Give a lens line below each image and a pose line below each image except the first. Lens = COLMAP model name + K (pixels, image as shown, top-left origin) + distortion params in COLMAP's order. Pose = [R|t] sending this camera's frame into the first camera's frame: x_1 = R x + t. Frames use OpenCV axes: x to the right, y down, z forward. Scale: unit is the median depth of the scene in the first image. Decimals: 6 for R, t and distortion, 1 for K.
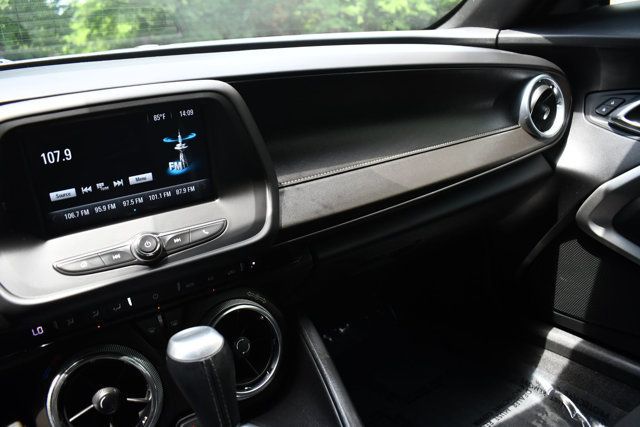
lens RADIAL K [[488.3, 0, 320.0], [0, 488.3, 213.5], [0, 0, 1]] dist [-0.093697, 0.003596]
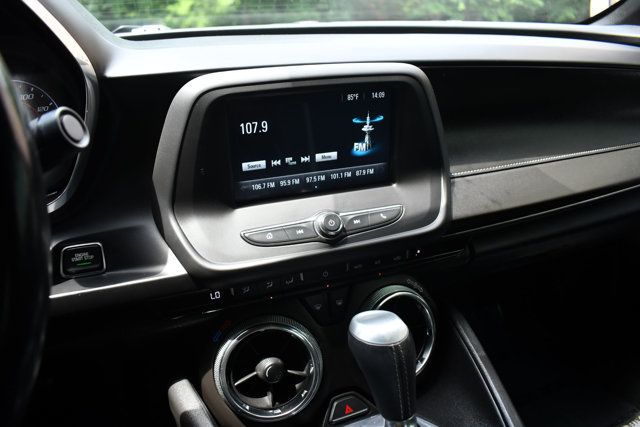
lens RADIAL K [[485.9, 0, 320.0], [0, 485.9, 213.5], [0, 0, 1]] dist [-0.091020, 0.006968]
pose [[0.982964, 0.106026, -0.150137, -0.208059], [-0.100531, 0.993972, 0.043751, 0.002261], [0.153870, -0.027912, 0.987697, -0.003613]]
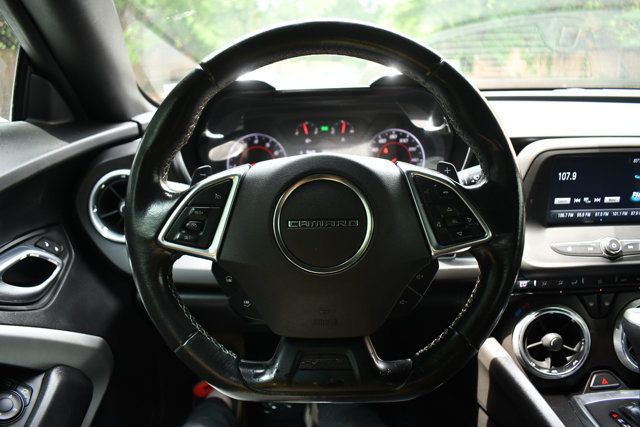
lens RADIAL K [[485.9, 0, 320.0], [0, 485.9, 213.5], [0, 0, 1]] dist [-0.091020, 0.006968]
pose [[0.849999, 0.201176, -0.486858, -0.398672], [-0.203941, 0.977807, 0.047984, 0.074766], [0.485706, 0.058504, 0.872162, -0.613546]]
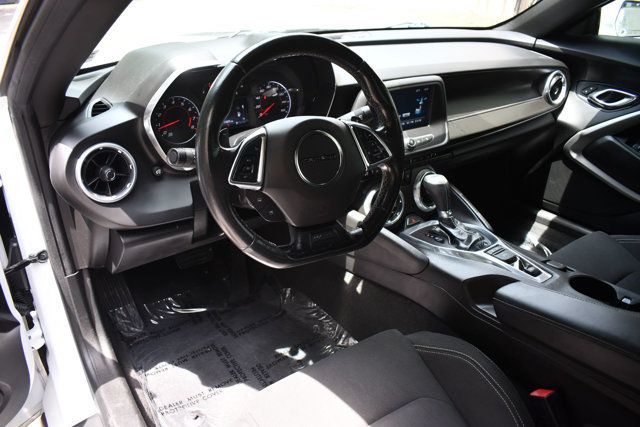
lens RADIAL K [[485.9, 0, 320.0], [0, 485.9, 213.5], [0, 0, 1]] dist [-0.091020, 0.006968]
pose [[0.995539, 0.059891, 0.072901, -0.899439], [-0.070936, 0.984592, 0.159833, 0.055736], [-0.062205, -0.164292, 0.984448, -1.376622]]
